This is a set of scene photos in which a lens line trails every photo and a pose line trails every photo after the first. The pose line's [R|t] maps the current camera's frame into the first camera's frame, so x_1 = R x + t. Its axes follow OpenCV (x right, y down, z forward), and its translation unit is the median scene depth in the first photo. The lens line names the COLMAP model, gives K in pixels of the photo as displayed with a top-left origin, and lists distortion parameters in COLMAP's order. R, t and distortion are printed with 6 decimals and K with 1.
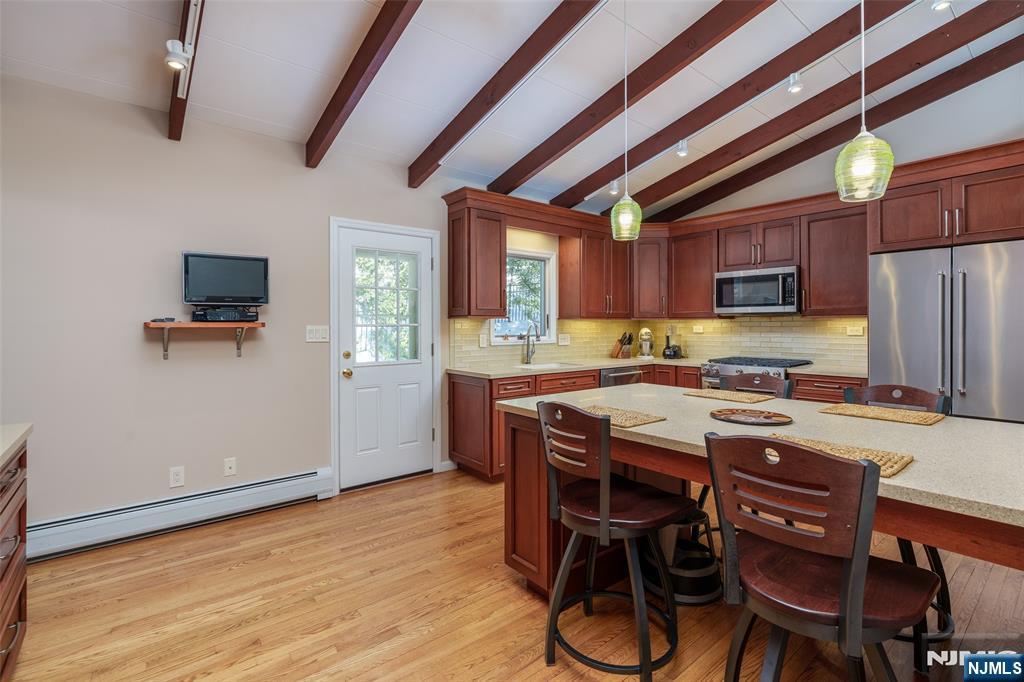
lens RADIAL K [[468.0, 0, 507.1], [0, 468.0, 322.5], [0, 0, 1]] dist [0.002368, 0.000545]
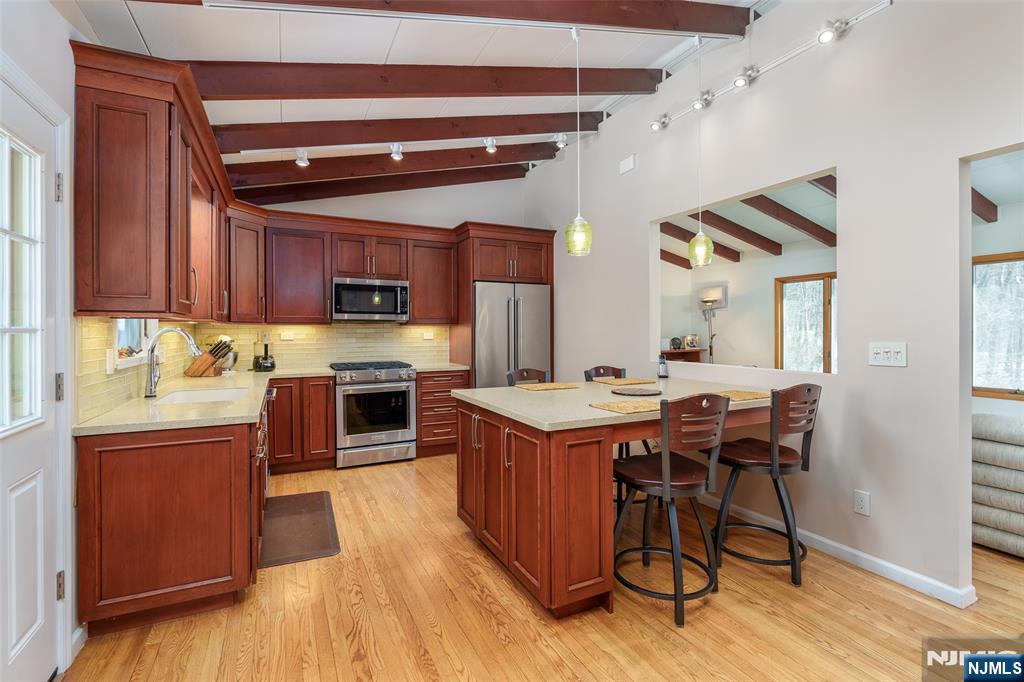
lens RADIAL K [[463.4, 0, 513.1], [0, 463.4, 333.1], [0, 0, 1]] dist [-0.003076, -0.000437]
pose [[0.211655, -0.001491, 0.977343, -0.459404], [-0.005610, 0.999981, 0.002740, 0.004998], [-0.977328, -0.006063, 0.211643, 0.486047]]
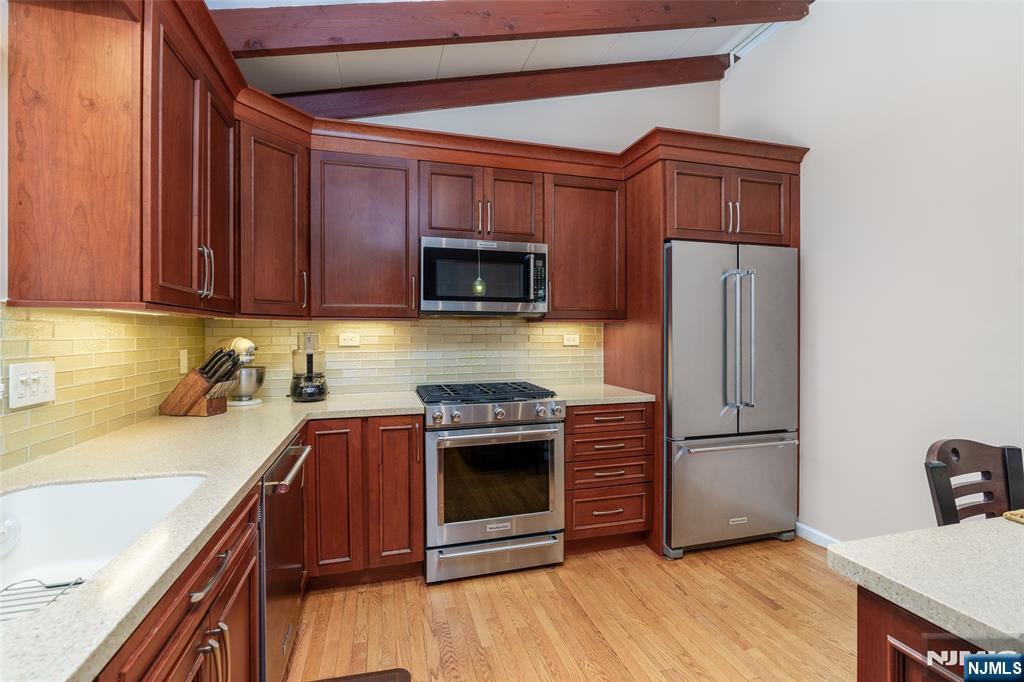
lens RADIAL K [[463.4, 0, 513.1], [0, 463.4, 333.1], [0, 0, 1]] dist [-0.003076, -0.000437]
pose [[0.385981, 0.002261, 0.922504, -0.016620], [-0.006794, 0.999977, 0.000392, 0.006925], [-0.922482, -0.006419, 0.385987, 0.772337]]
